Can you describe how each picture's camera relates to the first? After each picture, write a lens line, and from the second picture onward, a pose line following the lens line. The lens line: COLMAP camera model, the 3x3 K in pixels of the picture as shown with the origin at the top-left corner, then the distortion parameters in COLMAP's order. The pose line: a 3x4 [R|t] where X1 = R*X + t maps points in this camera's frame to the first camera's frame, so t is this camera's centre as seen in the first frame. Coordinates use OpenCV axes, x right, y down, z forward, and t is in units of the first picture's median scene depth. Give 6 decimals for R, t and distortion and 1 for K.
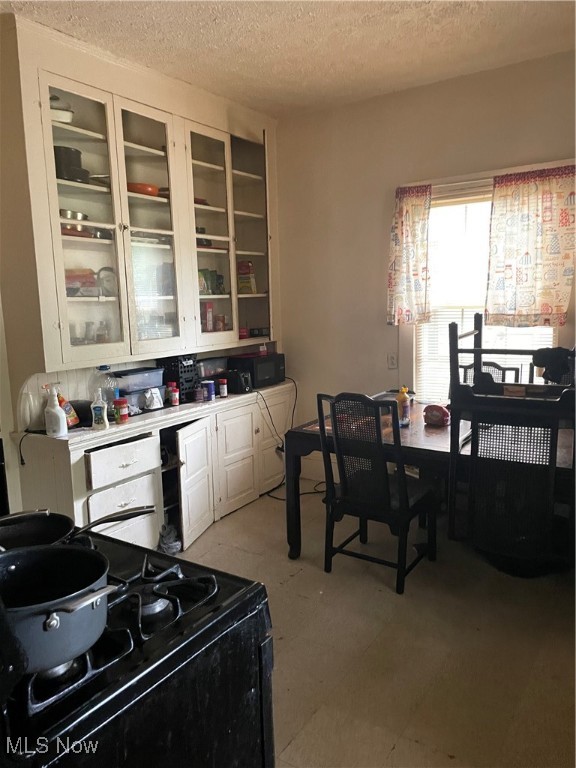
lens RADIAL K [[592.8, 0, 299.5], [0, 592.8, 384.5], [0, 0, 1]] dist [0.014128, 0.001035]
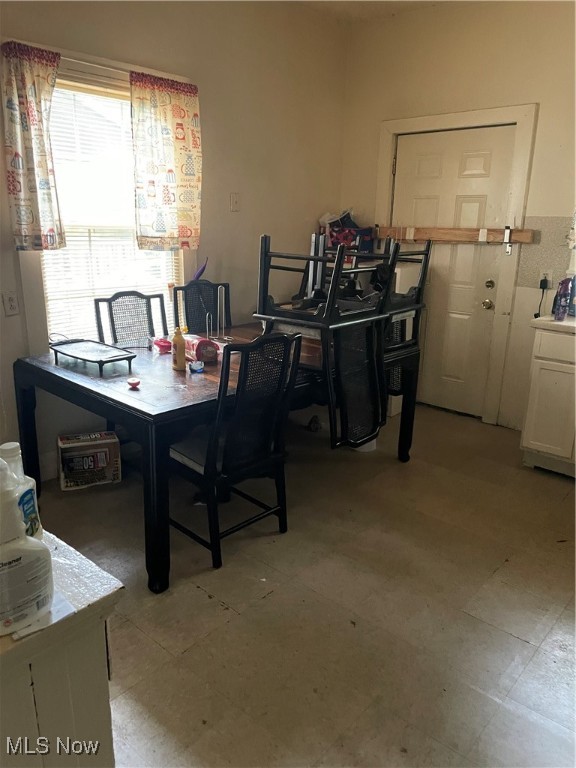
lens RADIAL K [[592.8, 0, 299.5], [0, 592.8, 384.5], [0, 0, 1]] dist [0.014128, 0.001035]
pose [[0.187808, -0.226198, 0.955805, -0.550142], [0.110436, 0.971813, 0.208286, -0.062985], [-0.975977, 0.066438, 0.207495, 0.613363]]
